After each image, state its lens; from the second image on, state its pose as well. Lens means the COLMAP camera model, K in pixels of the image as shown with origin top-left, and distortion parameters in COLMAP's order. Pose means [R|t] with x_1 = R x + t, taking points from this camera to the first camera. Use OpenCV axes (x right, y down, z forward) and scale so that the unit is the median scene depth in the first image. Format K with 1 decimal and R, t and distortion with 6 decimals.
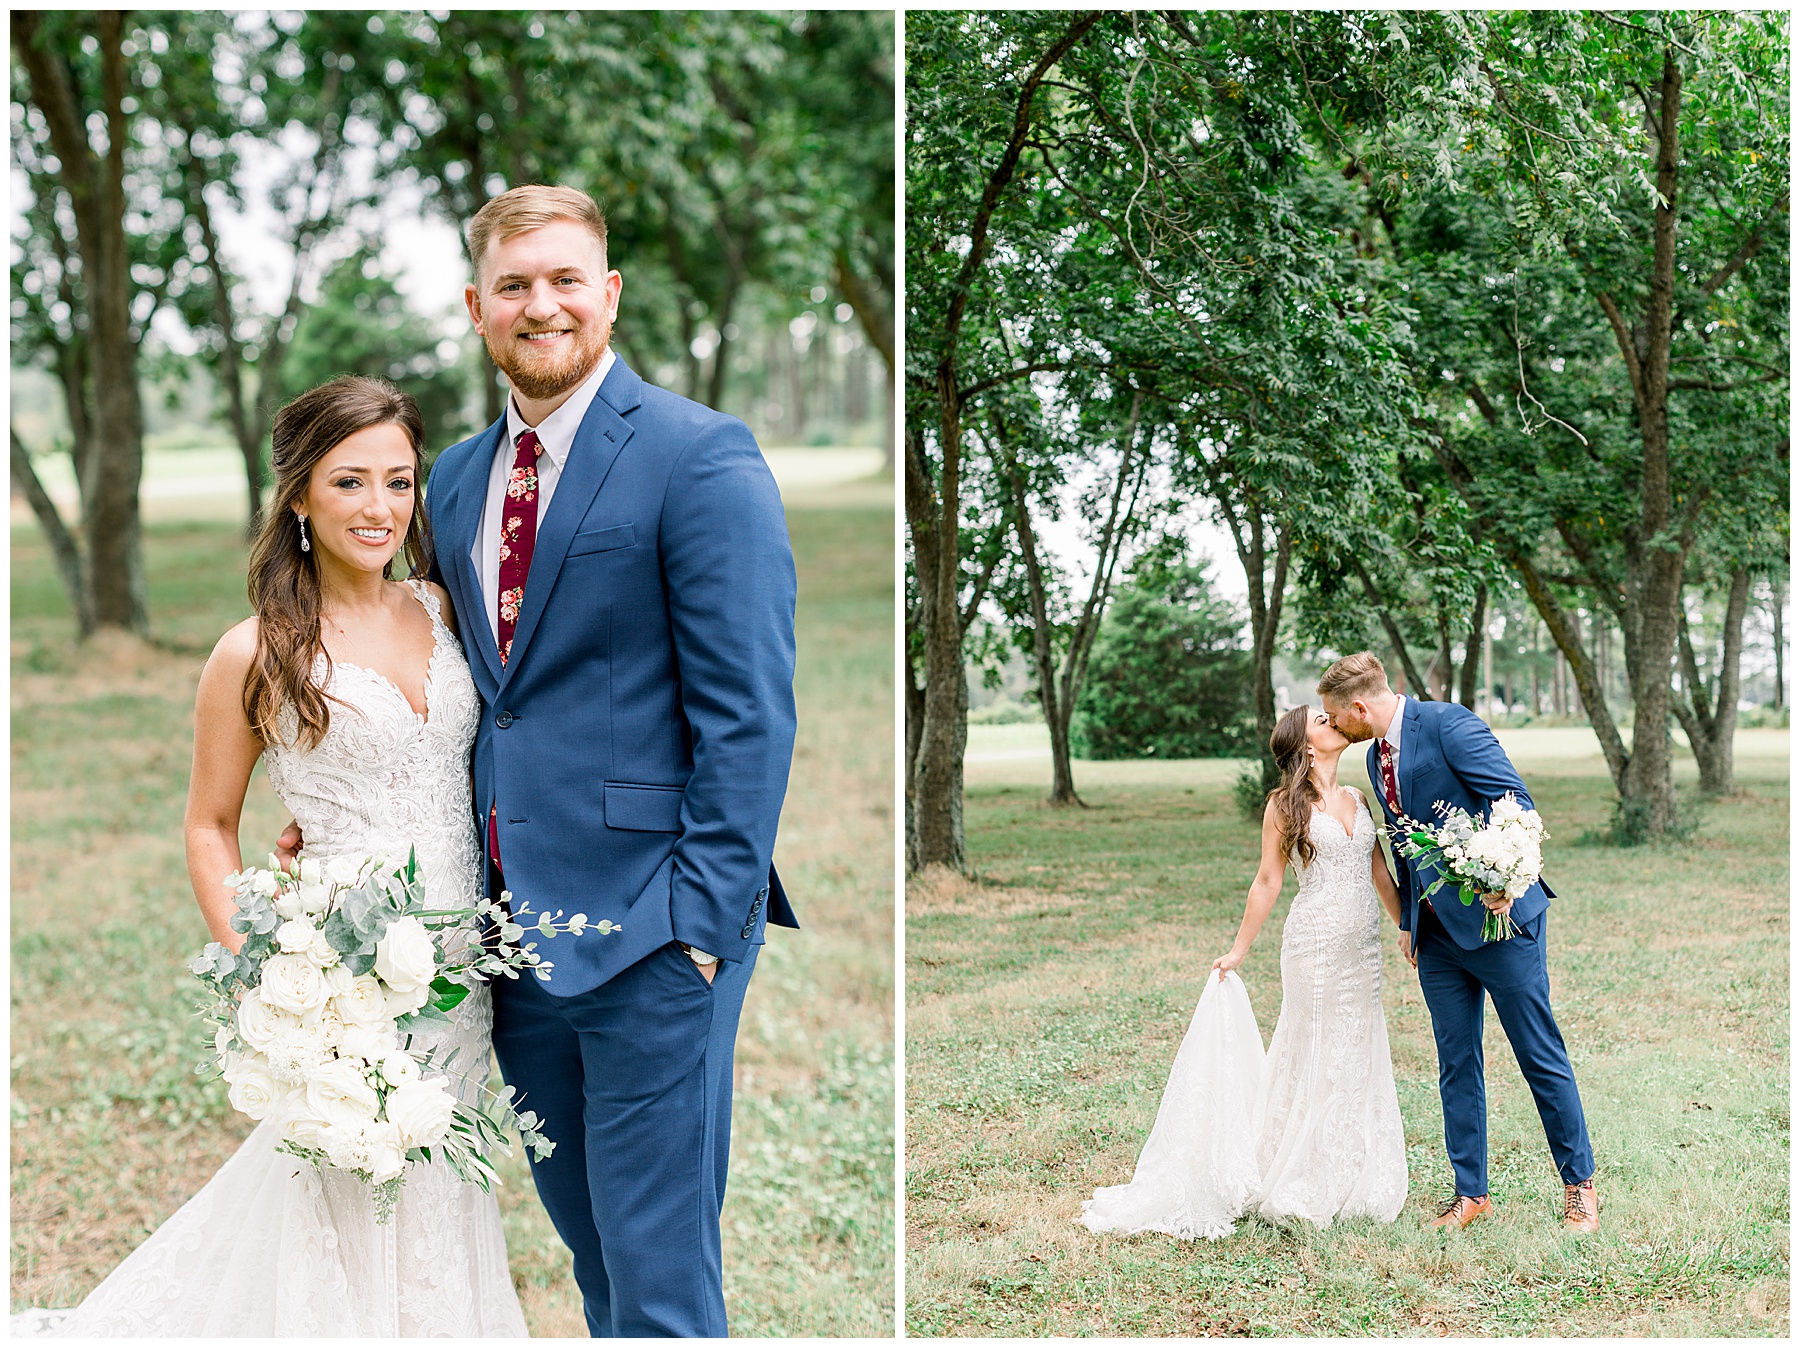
lens RADIAL K [[2009.0, 0, 1334.7], [0, 2009.0, 680.9], [0, 0, 1]] dist [0.014833, 0.012176]
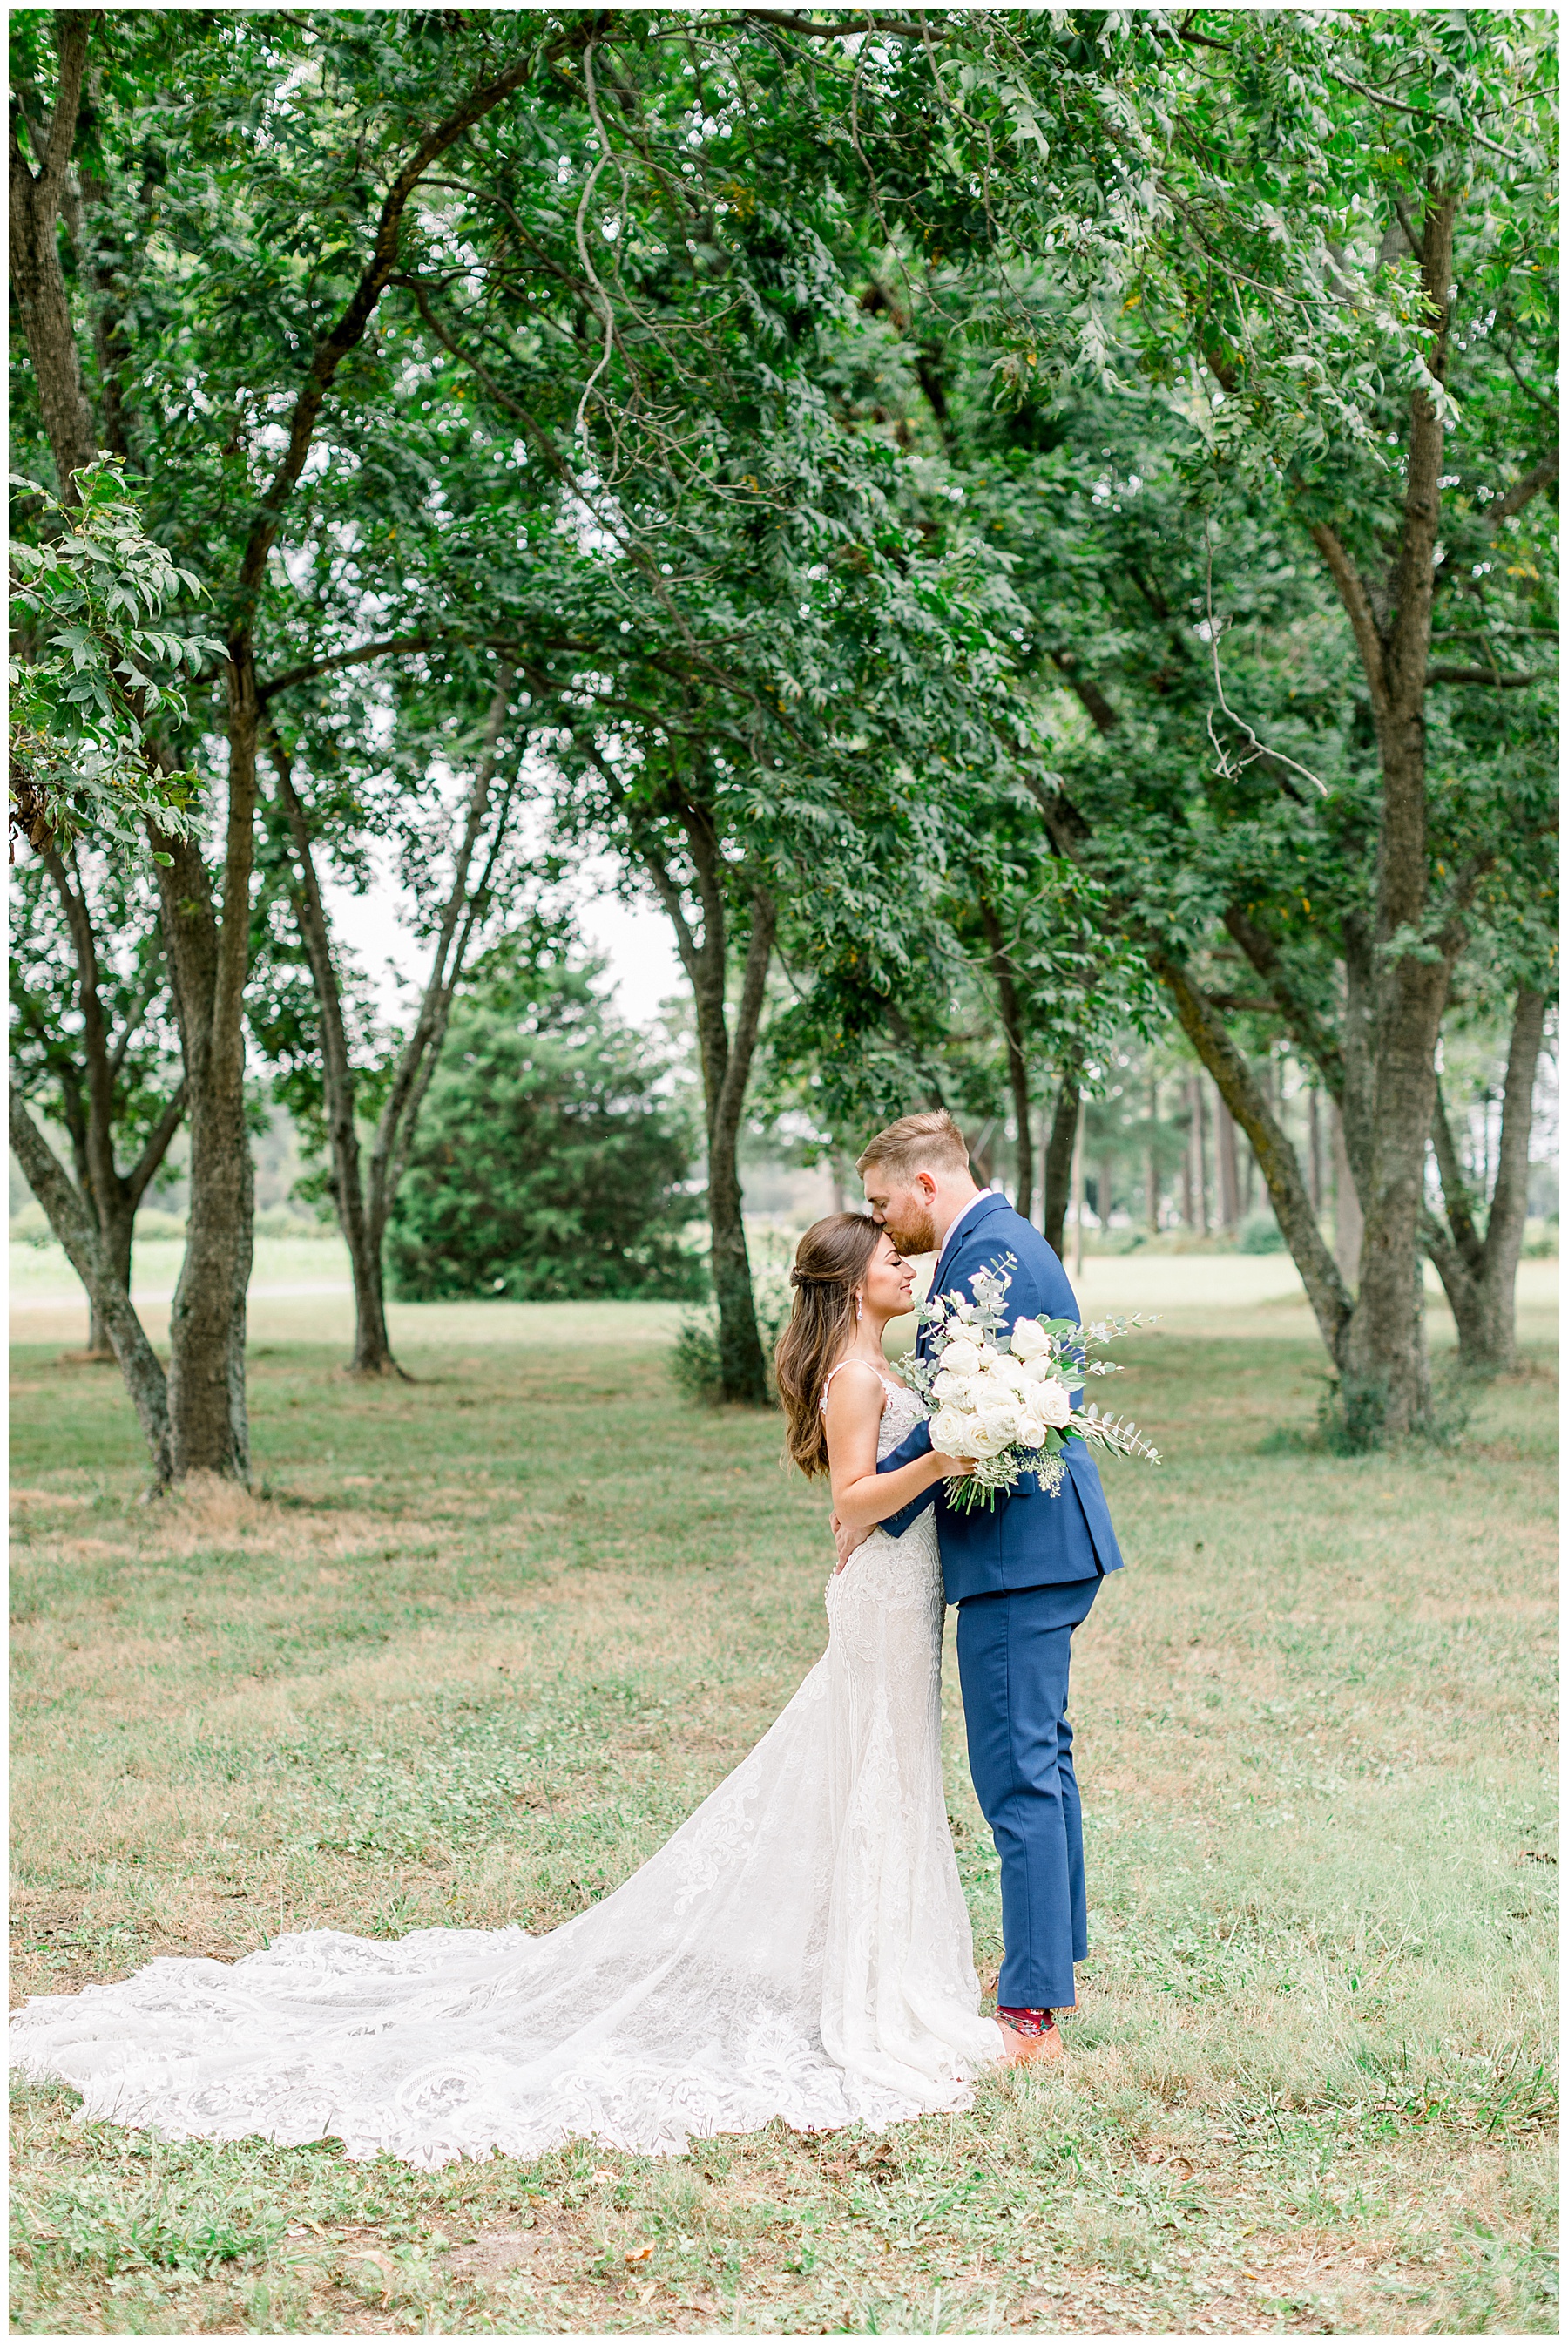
lens RADIAL K [[3269.4, 0, 857.5], [0, 3269.4, 1176.2], [0, 0, 1]] dist [0.005910, -0.026238]
pose [[0.999793, 0.009195, -0.018140, 0.024239], [-0.009175, 0.999957, 0.001144, 0.000623], [0.018149, -0.000977, 0.999835, 0.045499]]
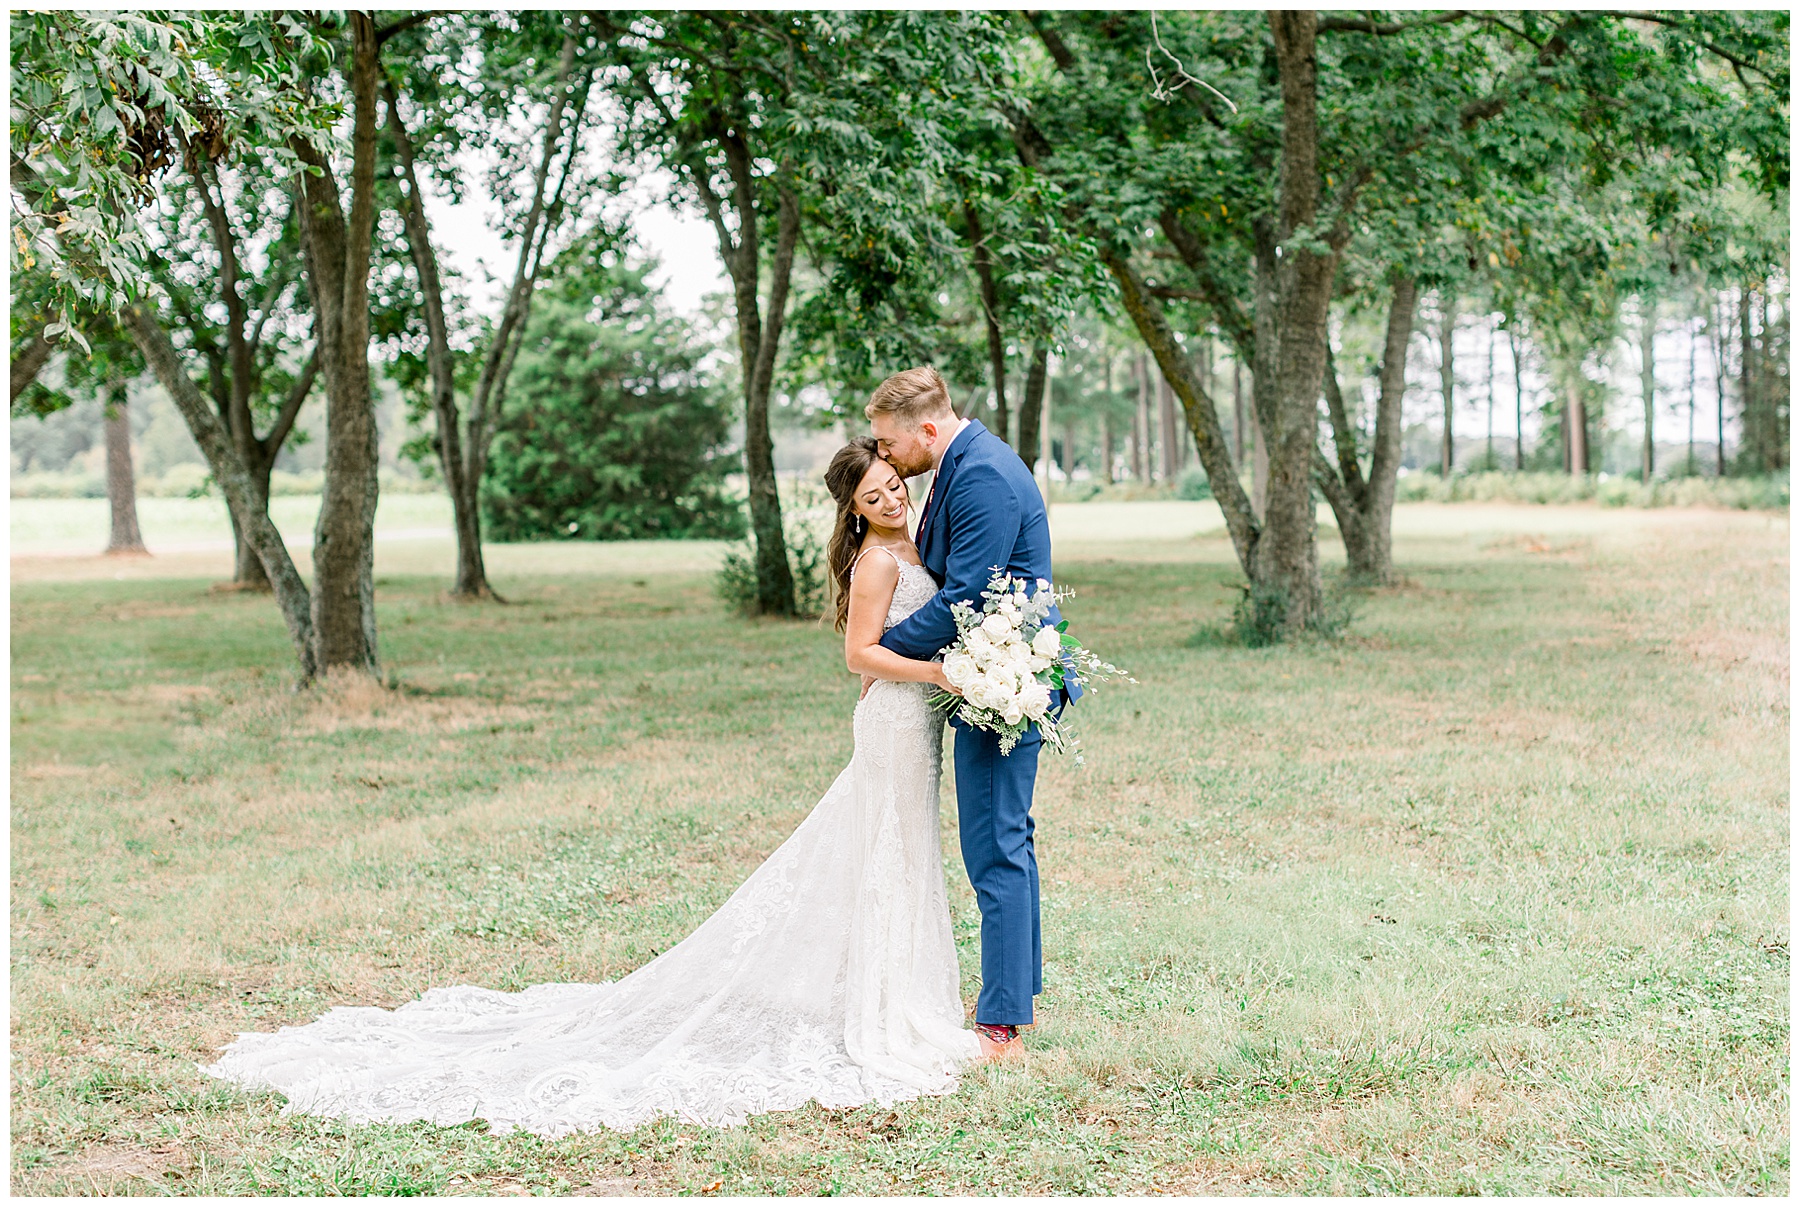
lens RADIAL K [[2553.0, 0, 1036.7], [0, 2553.0, 547.8], [0, 0, 1]] dist [-0.007699, 0.006334]
pose [[0.998825, 0.001144, 0.048441, 0.023586], [-0.003664, 0.998642, 0.051967, -0.005215], [-0.048316, -0.052083, 0.997473, 0.075977]]
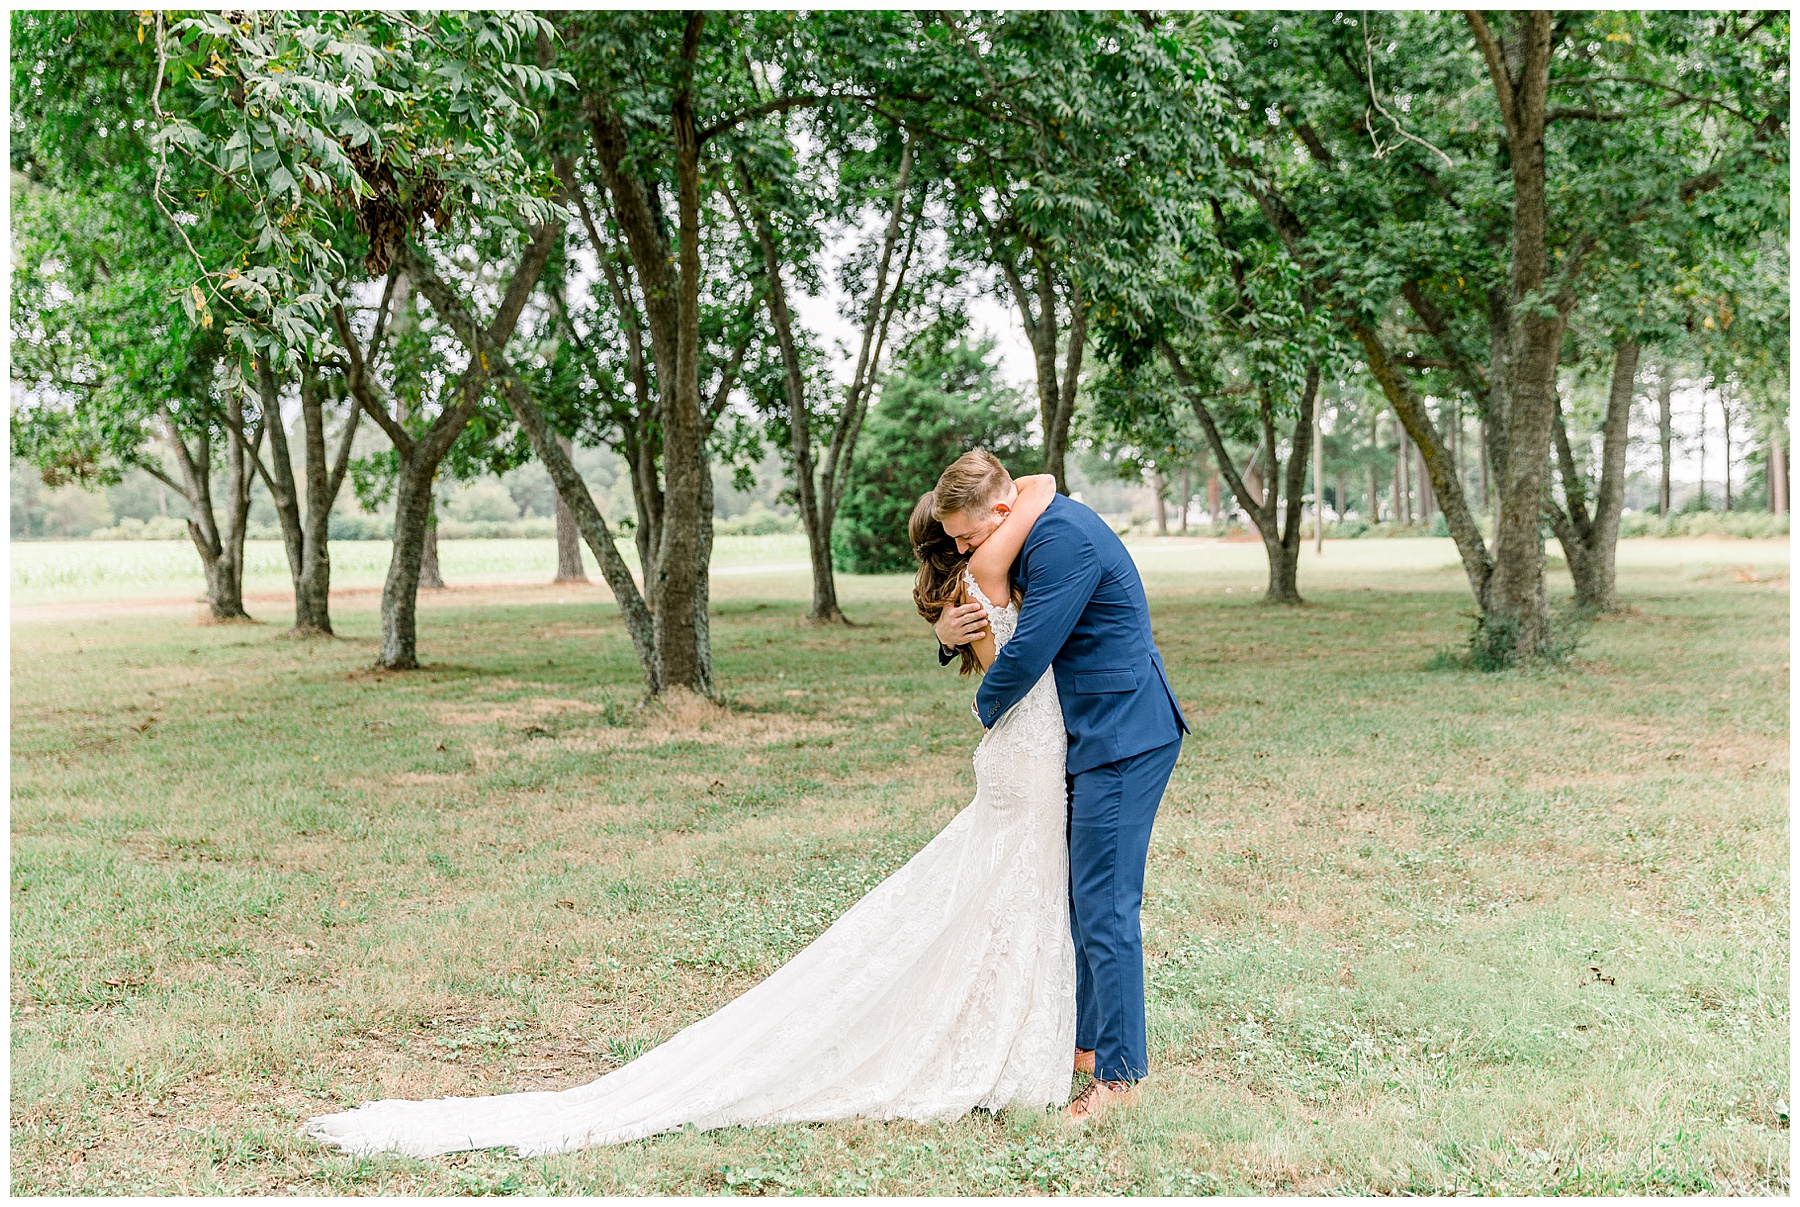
lens RADIAL K [[2404.0, 0, 900.0], [0, 2404.0, 603.5], [0, 0, 1]] dist [0.024402, -0.068391]
pose [[0.994912, 0.001200, -0.100743, 0.002193], [0.004628, 0.998329, 0.057603, -0.006478], [0.100644, -0.057776, 0.993244, -0.030995]]
